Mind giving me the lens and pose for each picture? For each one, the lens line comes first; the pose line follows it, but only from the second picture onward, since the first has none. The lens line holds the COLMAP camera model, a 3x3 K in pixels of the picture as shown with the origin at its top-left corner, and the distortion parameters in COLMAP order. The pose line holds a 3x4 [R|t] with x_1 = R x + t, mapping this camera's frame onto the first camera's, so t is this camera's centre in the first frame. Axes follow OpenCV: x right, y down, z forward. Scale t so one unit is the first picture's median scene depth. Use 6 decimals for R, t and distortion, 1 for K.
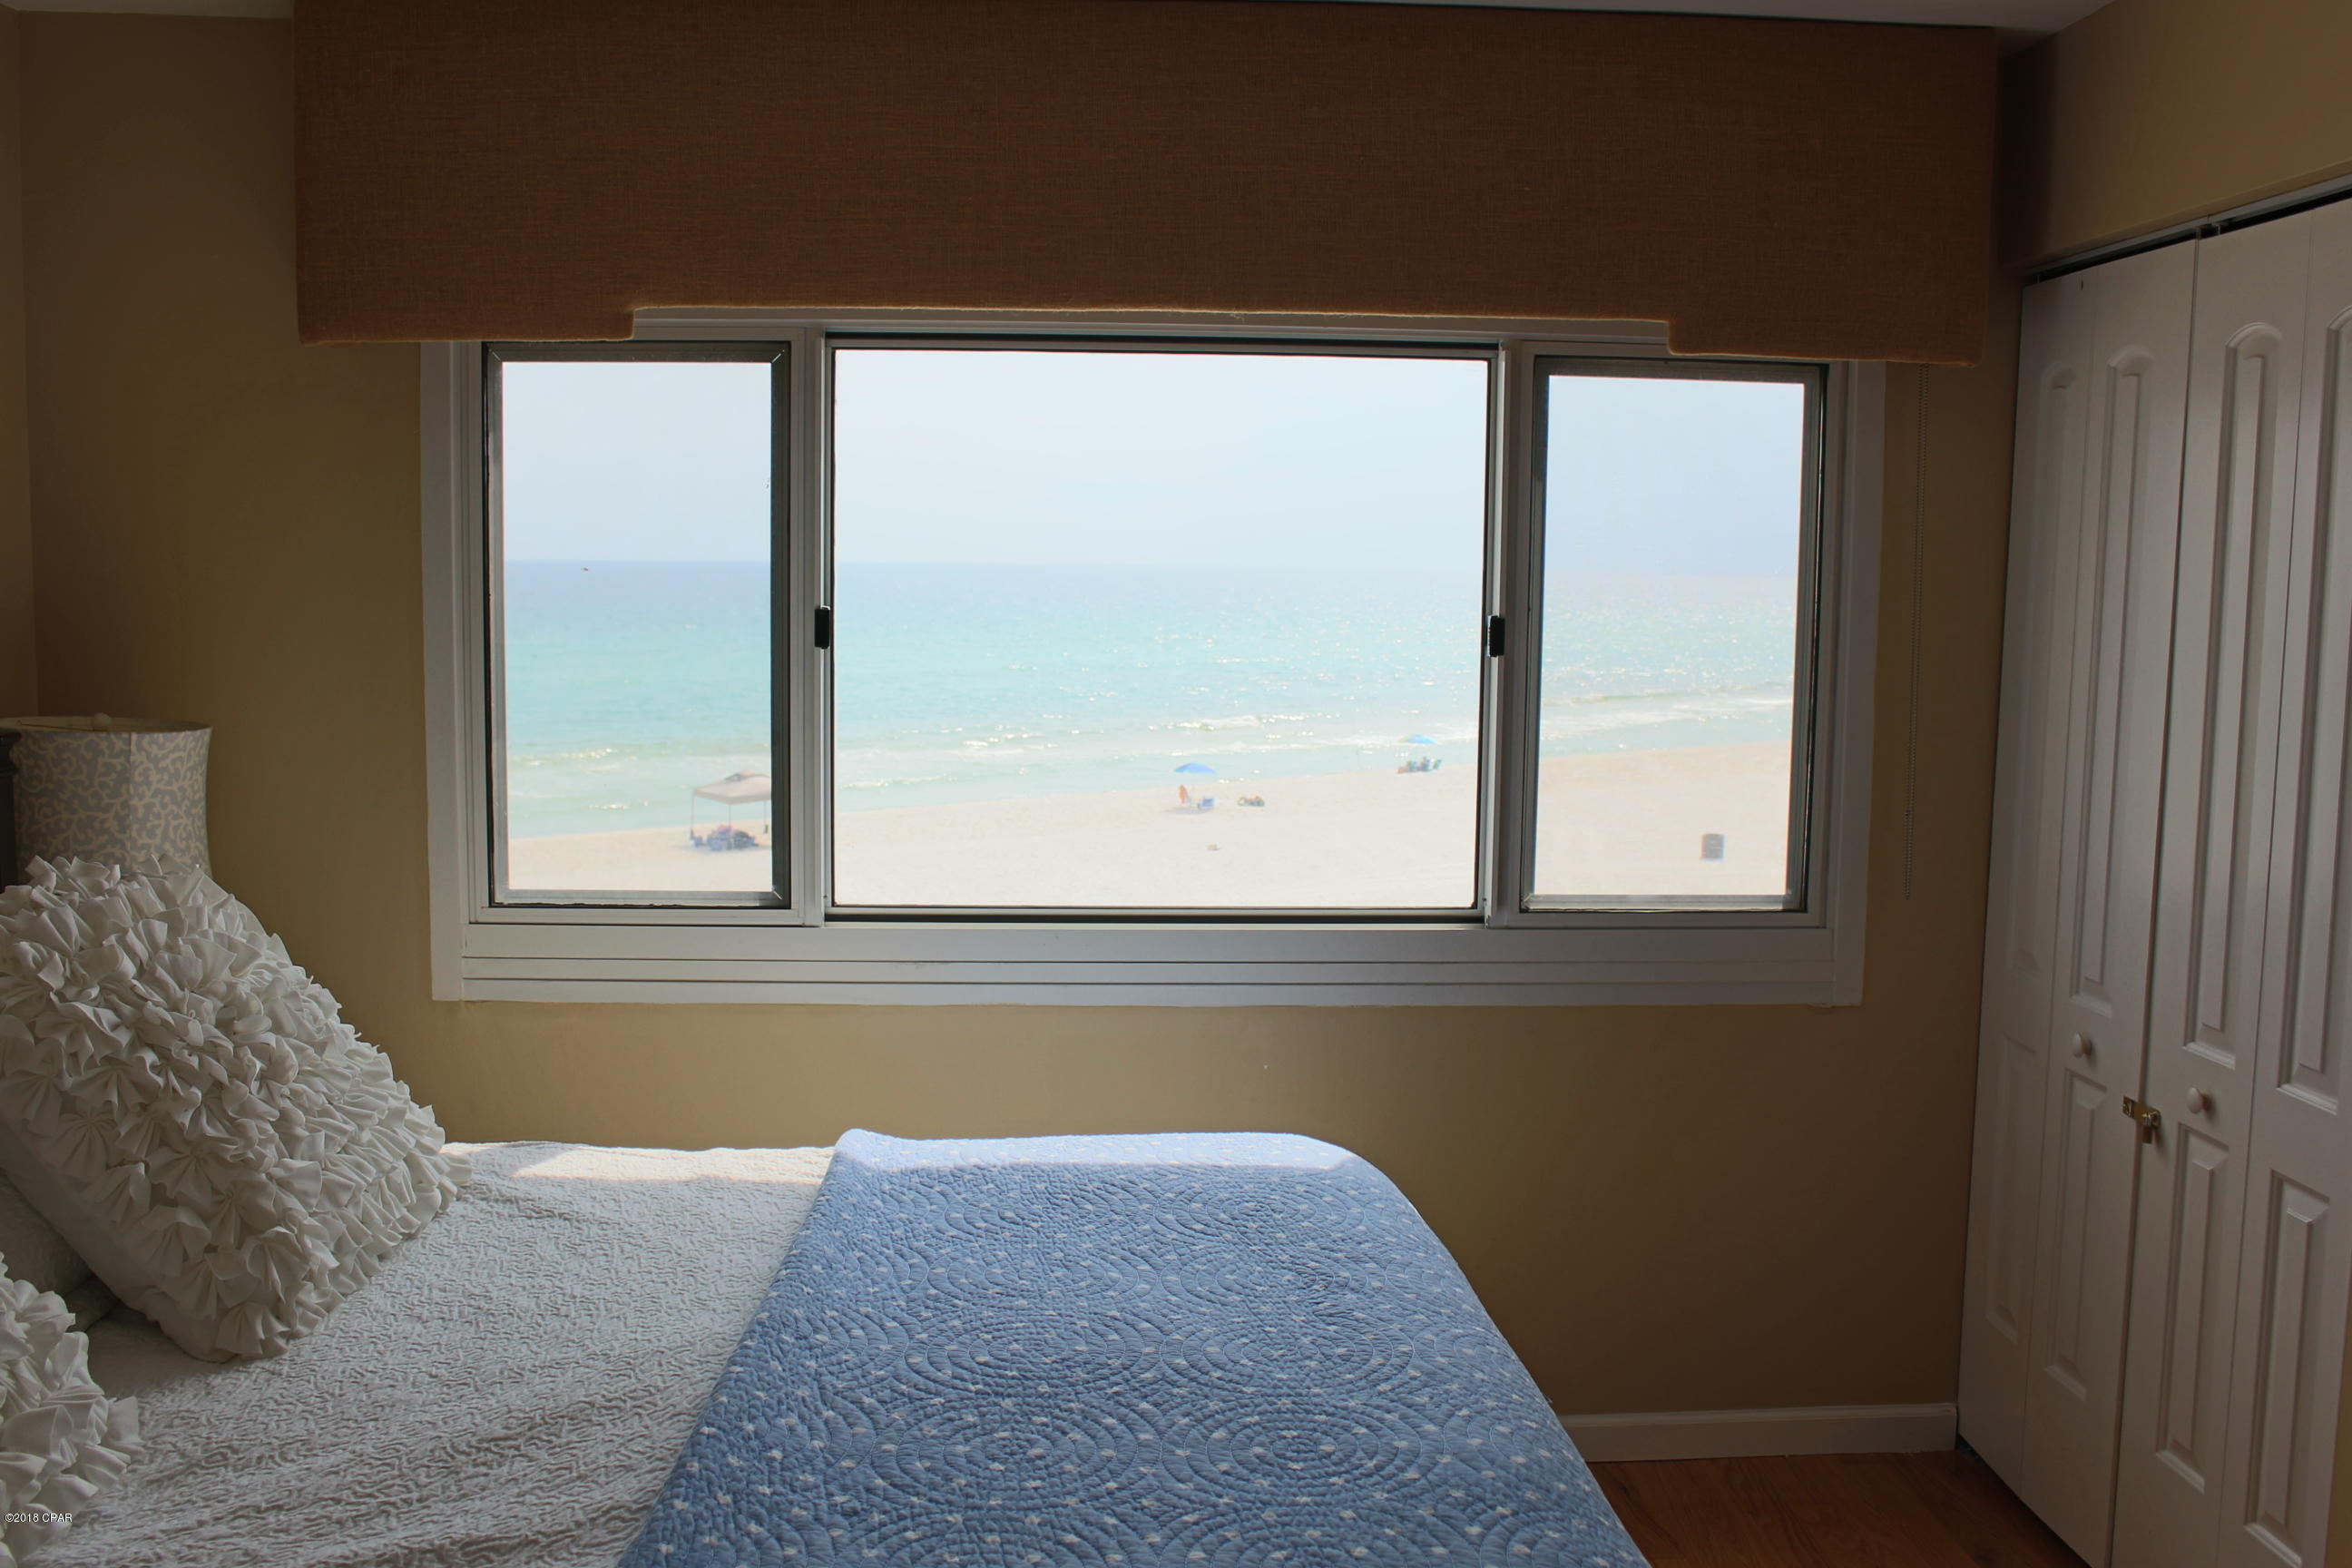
lens RADIAL K [[2168.5, 0, 1176.0], [0, 2168.5, 784.0], [0, 0, 1]] dist [-0.157918, 0.124350]
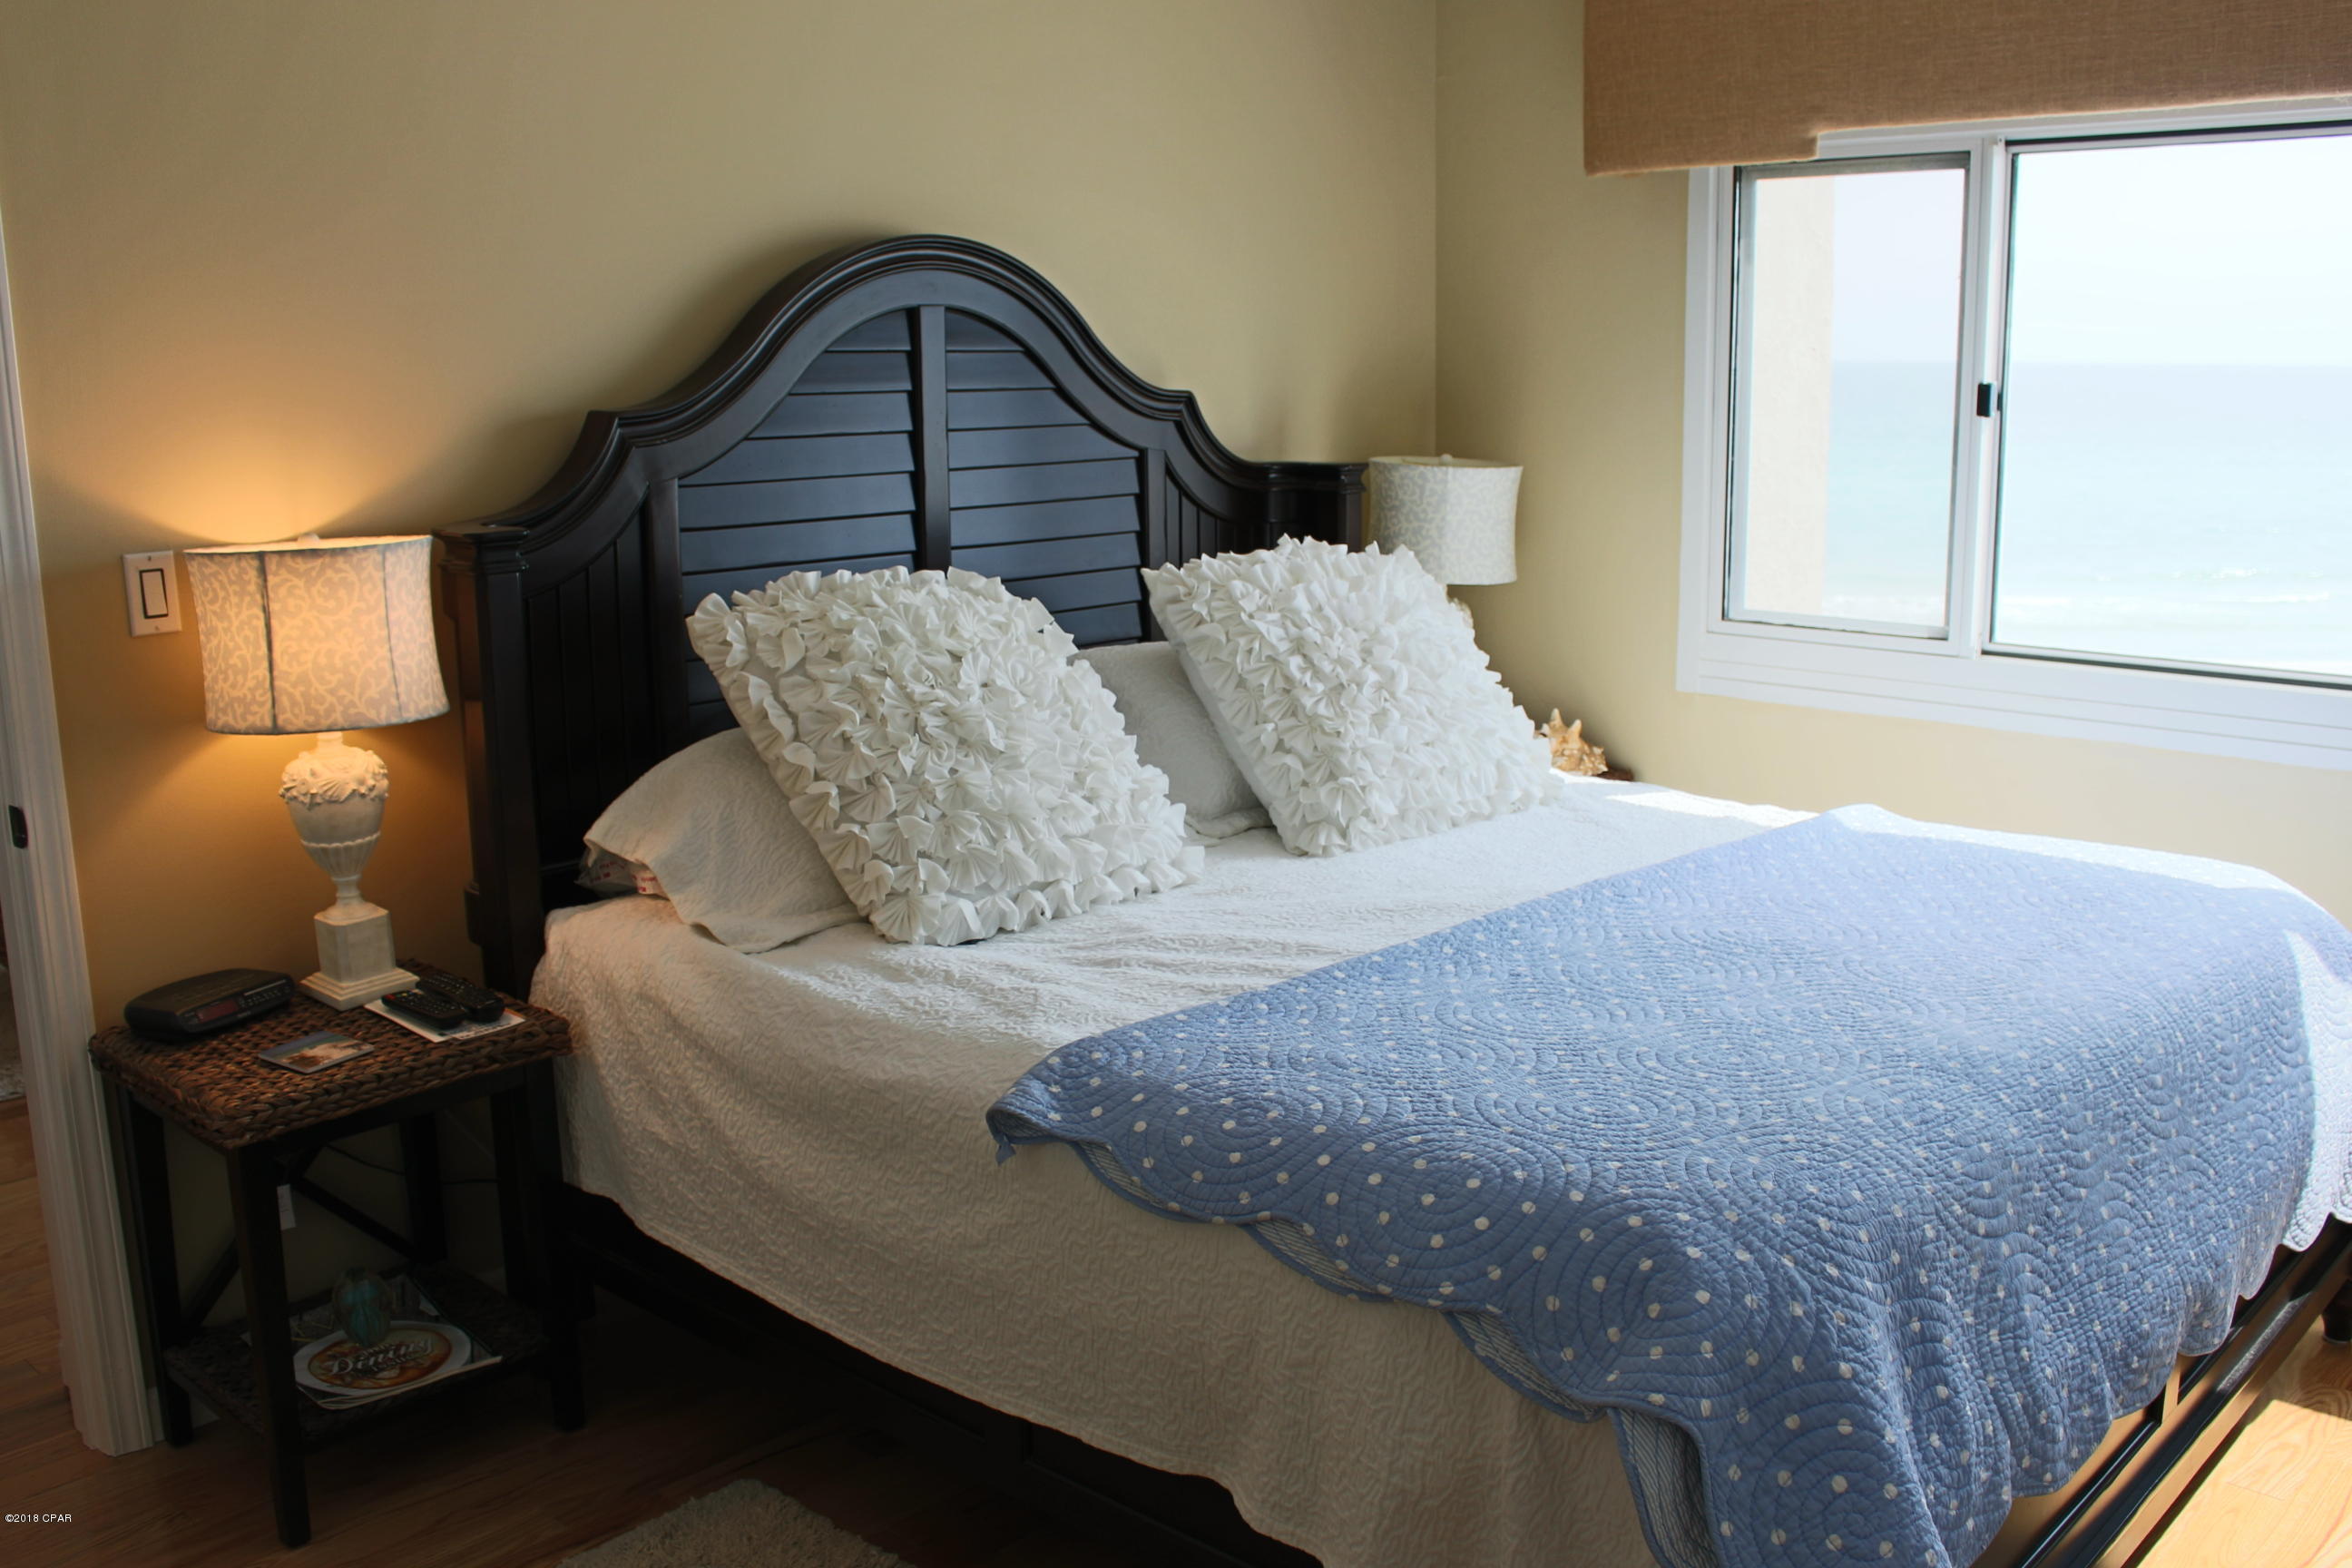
lens RADIAL K [[2168.5, 0, 1176.0], [0, 2168.5, 784.0], [0, 0, 1]] dist [-0.157918, 0.124350]
pose [[0.681951, 0.123291, -0.720931, 0.406111], [-0.056939, 0.991648, 0.115728, 0.026894], [0.729178, -0.037872, 0.683275, -0.106383]]
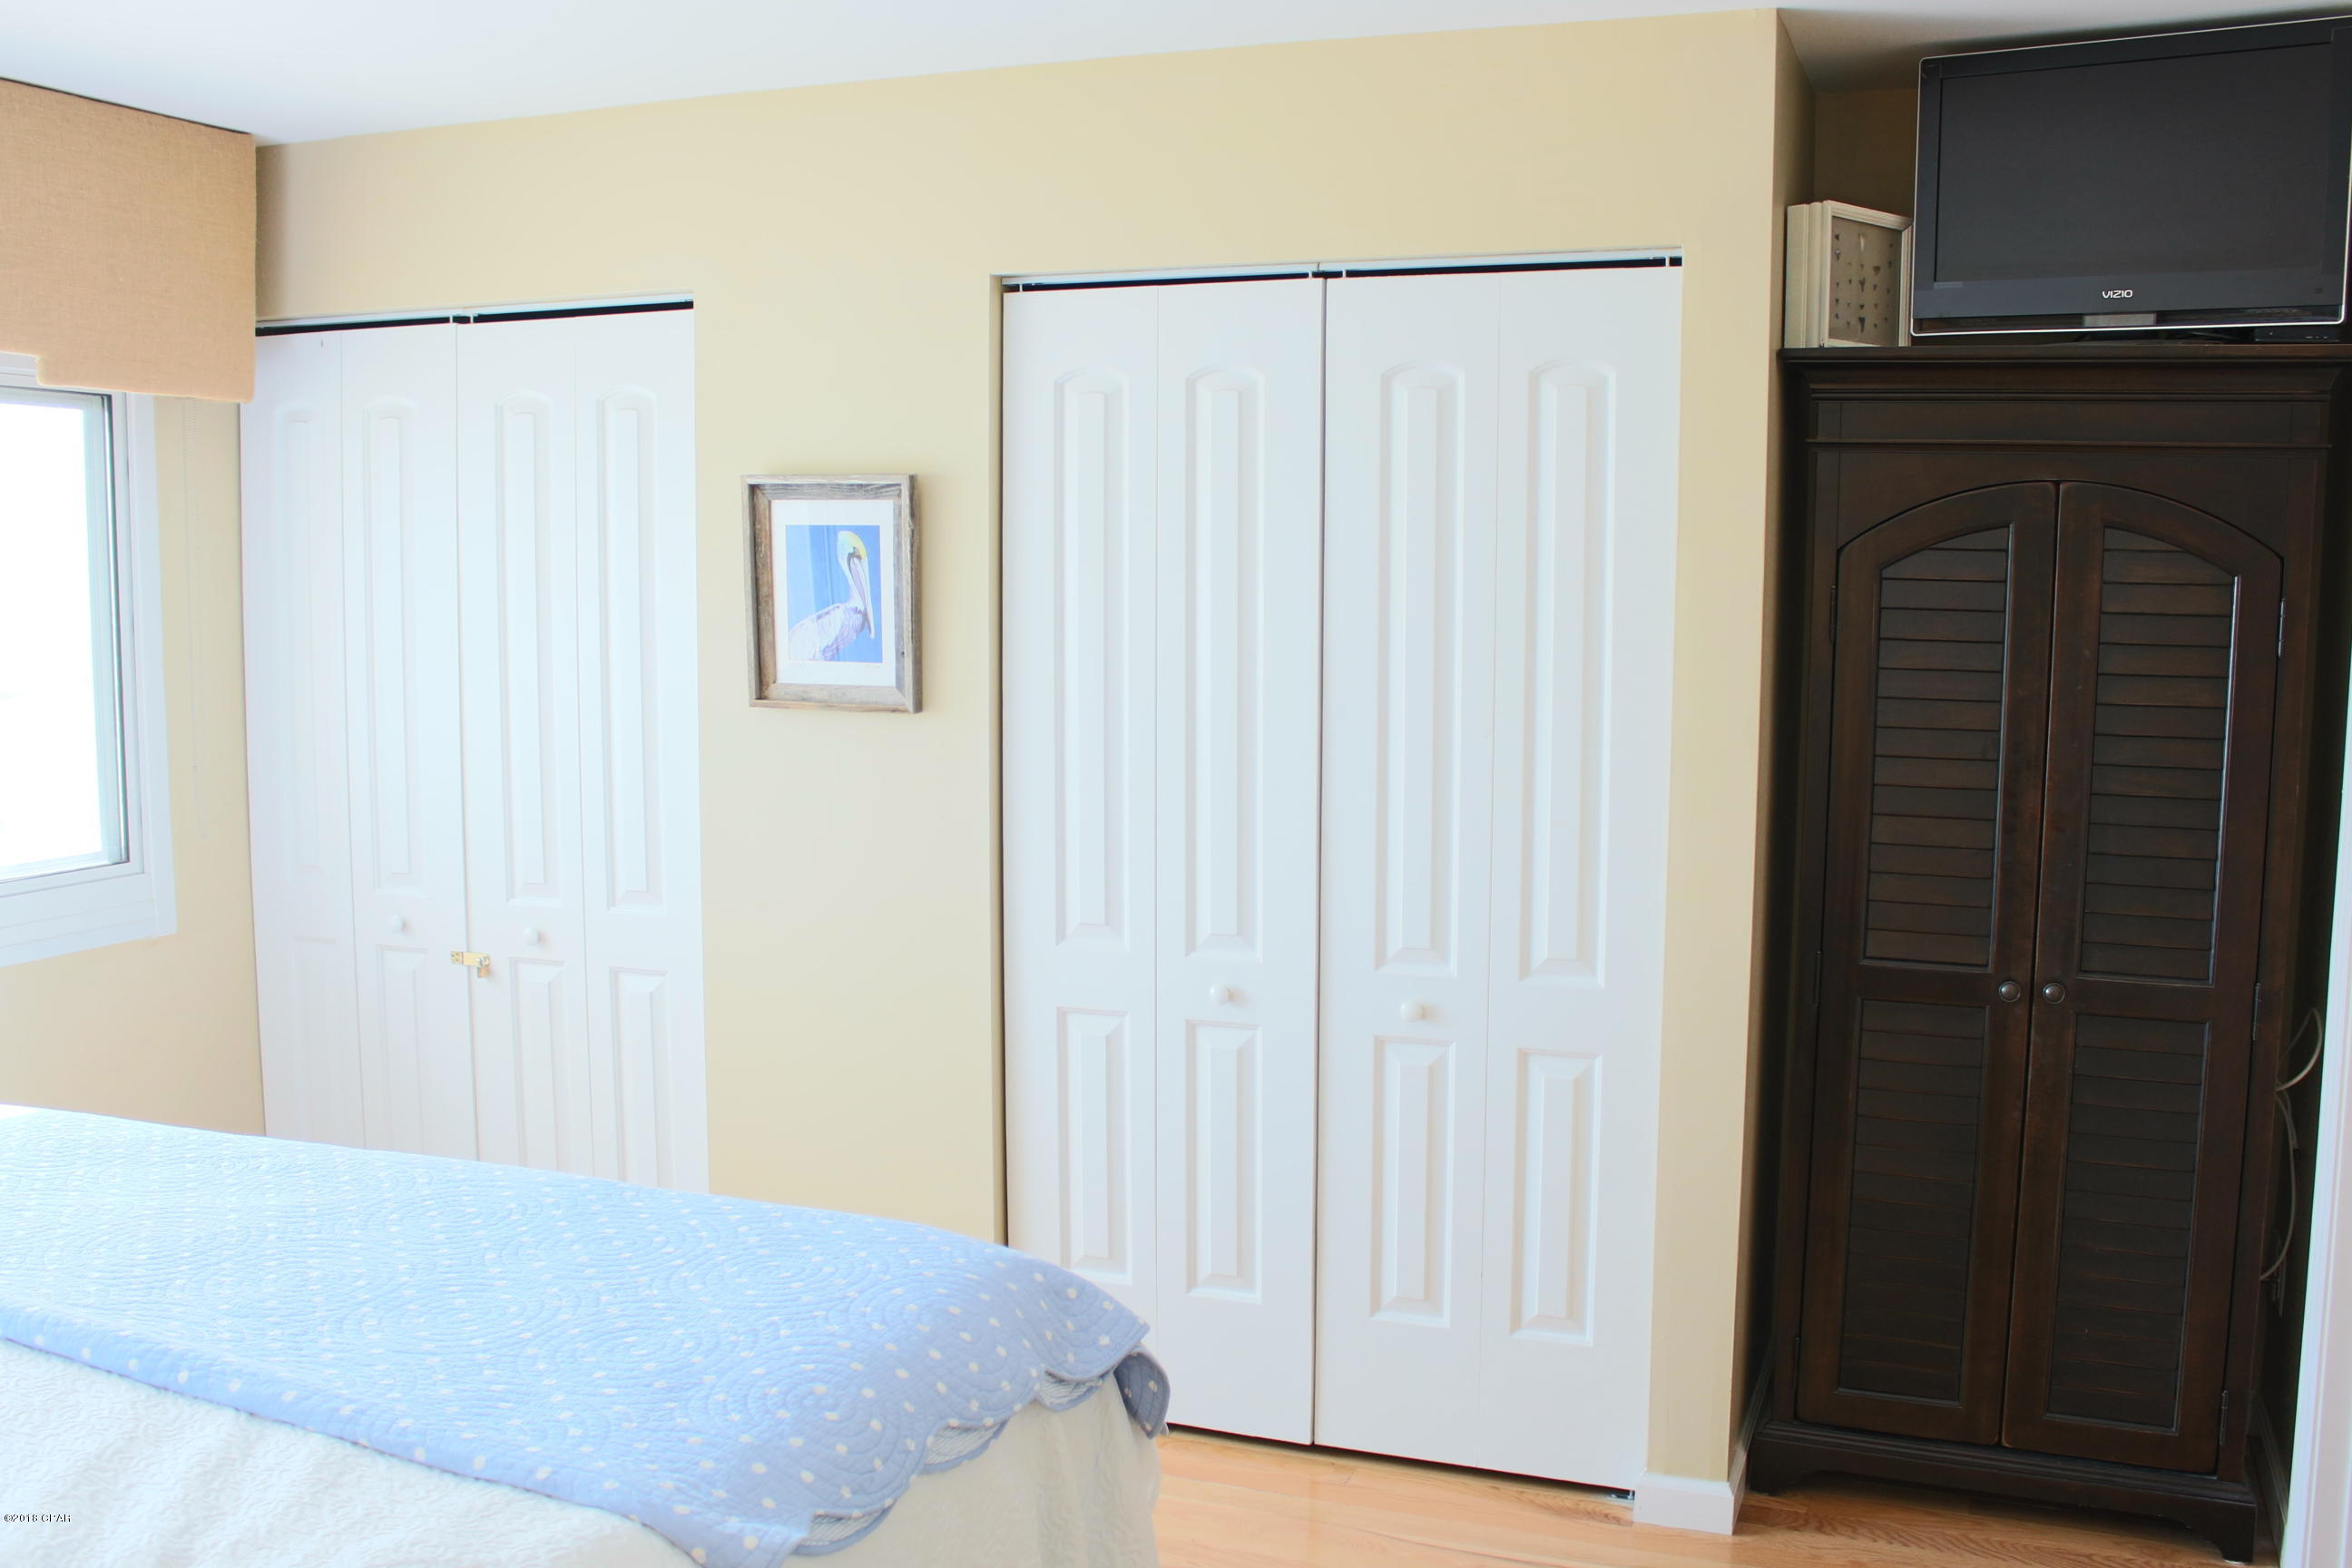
lens RADIAL K [[2168.5, 0, 1176.0], [0, 2168.5, 784.0], [0, 0, 1]] dist [-0.157918, 0.124350]
pose [[0.413762, -0.103462, 0.904487, -0.557989], [0.093864, 0.993075, 0.070657, -0.011106], [-0.905533, 0.055663, 0.420608, -0.006796]]
